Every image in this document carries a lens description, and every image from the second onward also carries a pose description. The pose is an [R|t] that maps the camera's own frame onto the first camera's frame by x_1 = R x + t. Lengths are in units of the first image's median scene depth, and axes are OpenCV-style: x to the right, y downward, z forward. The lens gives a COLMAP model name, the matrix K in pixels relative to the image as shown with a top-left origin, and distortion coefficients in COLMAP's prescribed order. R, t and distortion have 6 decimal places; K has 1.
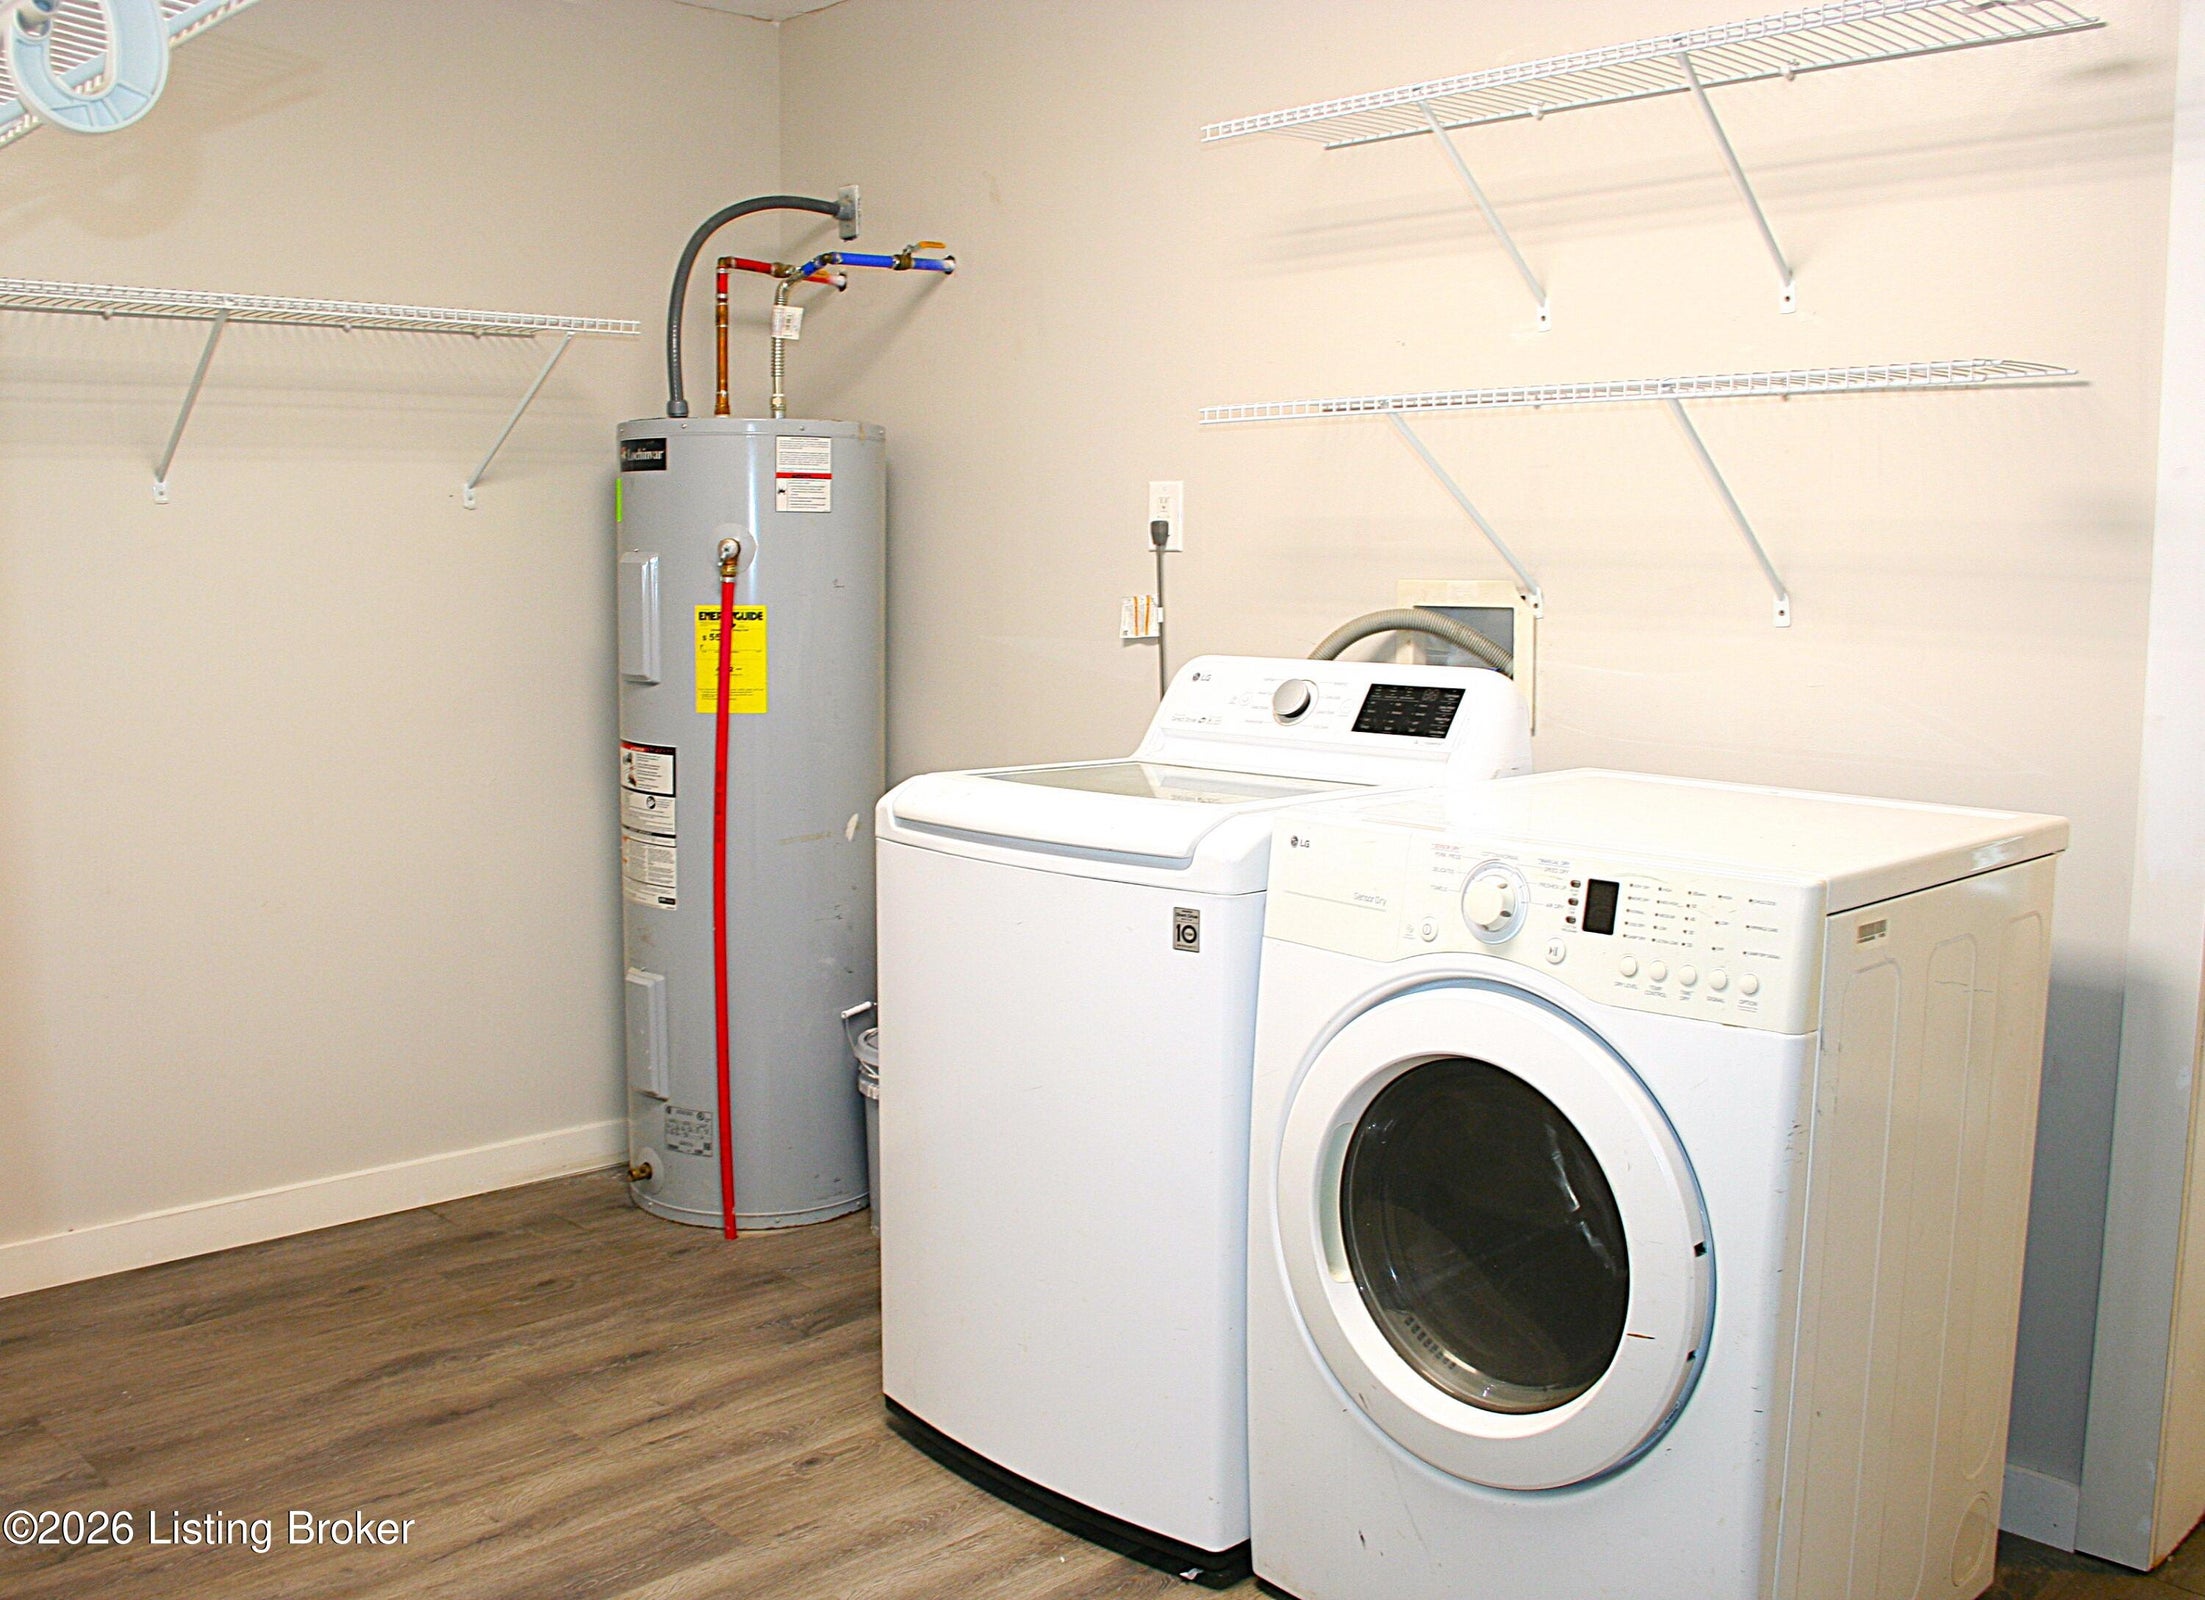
lens RADIAL K [[1989.3, 0, 1102.5], [0, 1989.3, 800.0], [0, 0, 1]] dist [-0.175683, 0.118325]
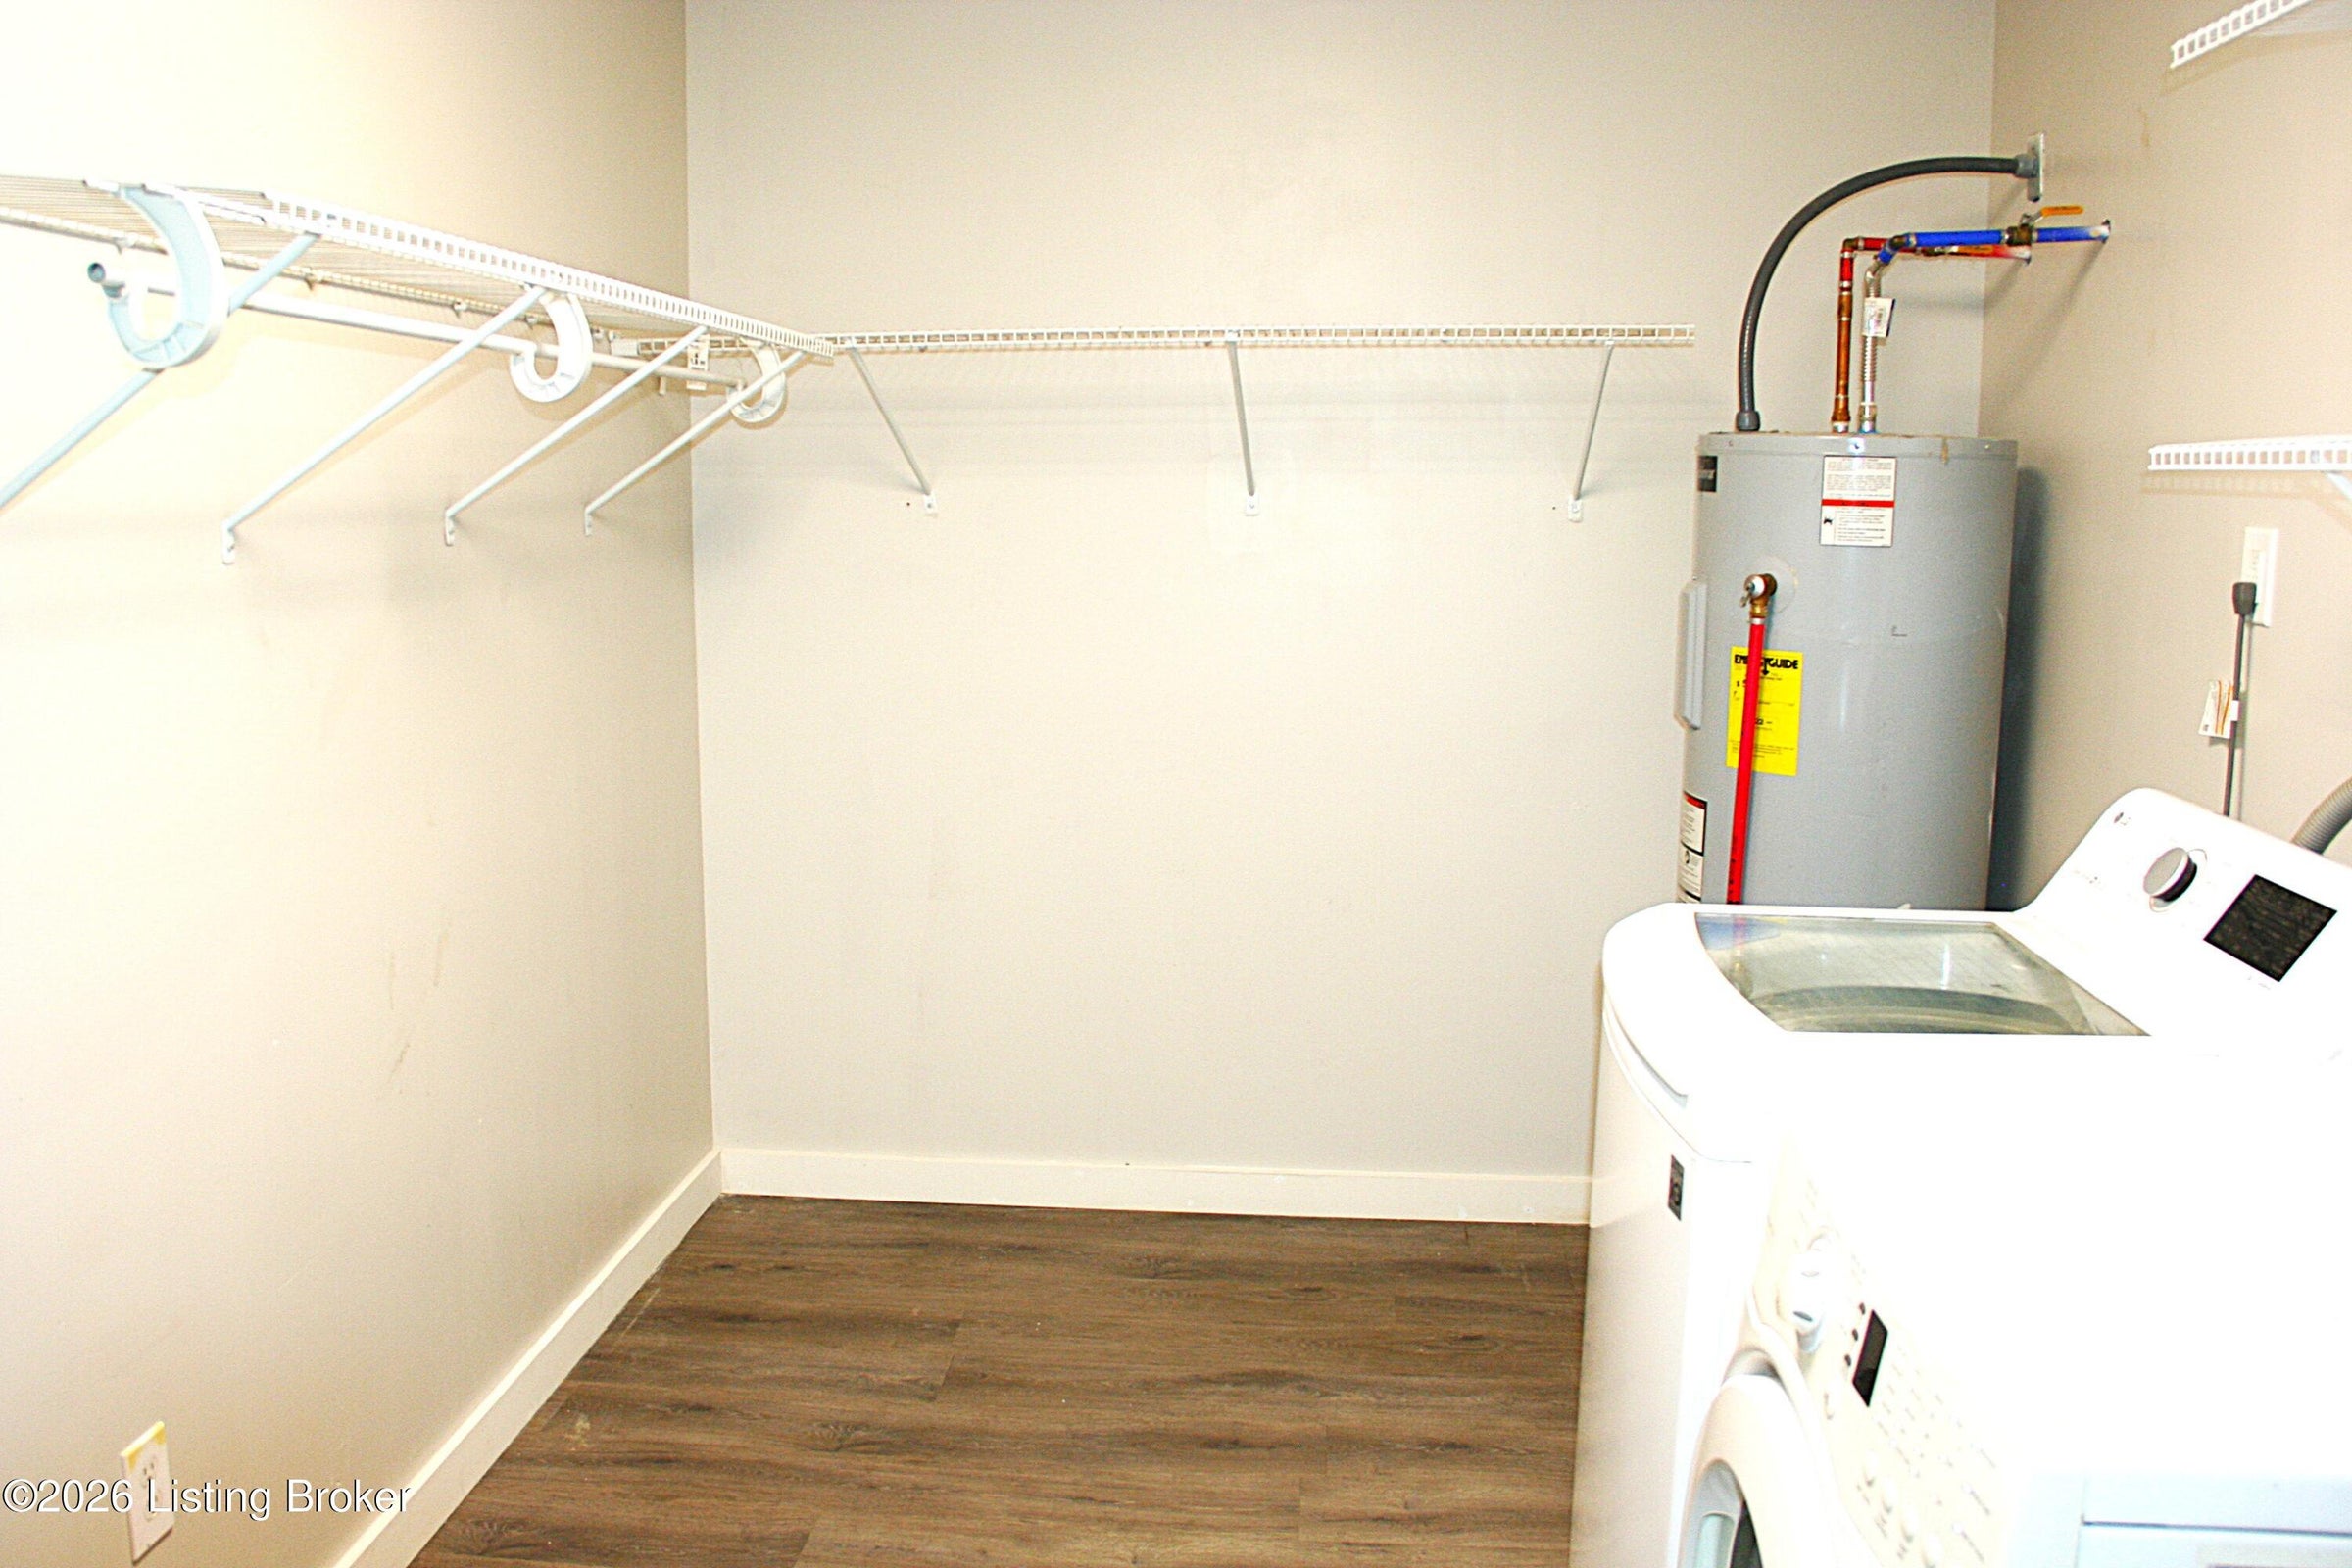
lens RADIAL K [[1985.4, 0, 1150.5], [0, 1985.4, 775.5], [0, 0, 1]] dist [-0.168616, 0.138563]
pose [[0.646405, 0.115173, -0.754252, 0.296732], [-0.089775, 0.993156, 0.074715, -0.083705], [0.757695, 0.019416, 0.652320, 0.228995]]
